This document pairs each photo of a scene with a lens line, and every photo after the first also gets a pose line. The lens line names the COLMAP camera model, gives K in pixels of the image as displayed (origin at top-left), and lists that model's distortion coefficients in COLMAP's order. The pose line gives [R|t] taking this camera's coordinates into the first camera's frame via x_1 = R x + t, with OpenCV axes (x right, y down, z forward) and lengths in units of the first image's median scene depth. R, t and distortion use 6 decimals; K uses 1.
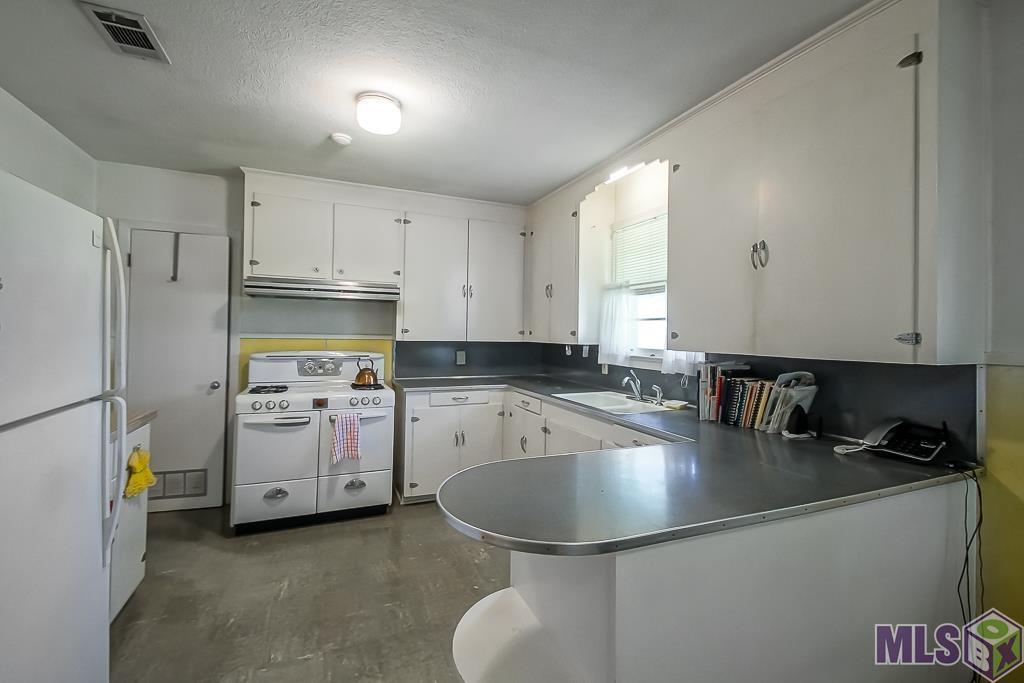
lens RADIAL K [[456.3, 0, 520.9], [0, 456.3, 336.5], [0, 0, 1]] dist [0.016324, -0.000037]
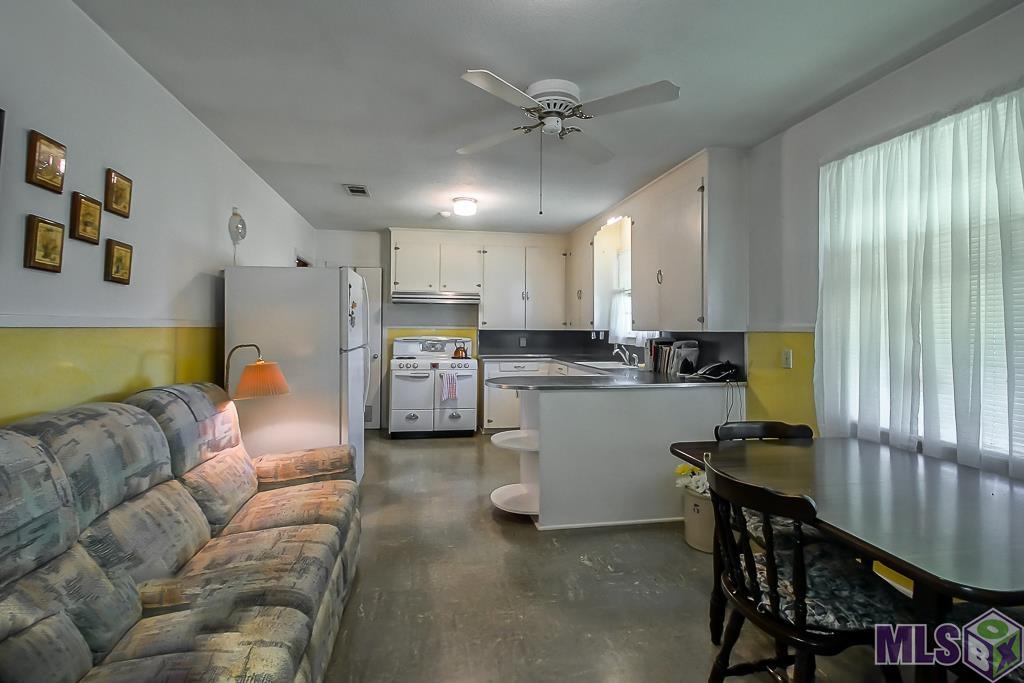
lens RADIAL K [[456.3, 0, 520.9], [0, 456.3, 336.5], [0, 0, 1]] dist [0.016324, -0.000037]
pose [[0.980323, -0.007993, -0.197239, 0.193164], [0.009533, 0.999931, 0.006862, 0.026458], [0.197171, -0.008607, 0.980331, -0.547376]]
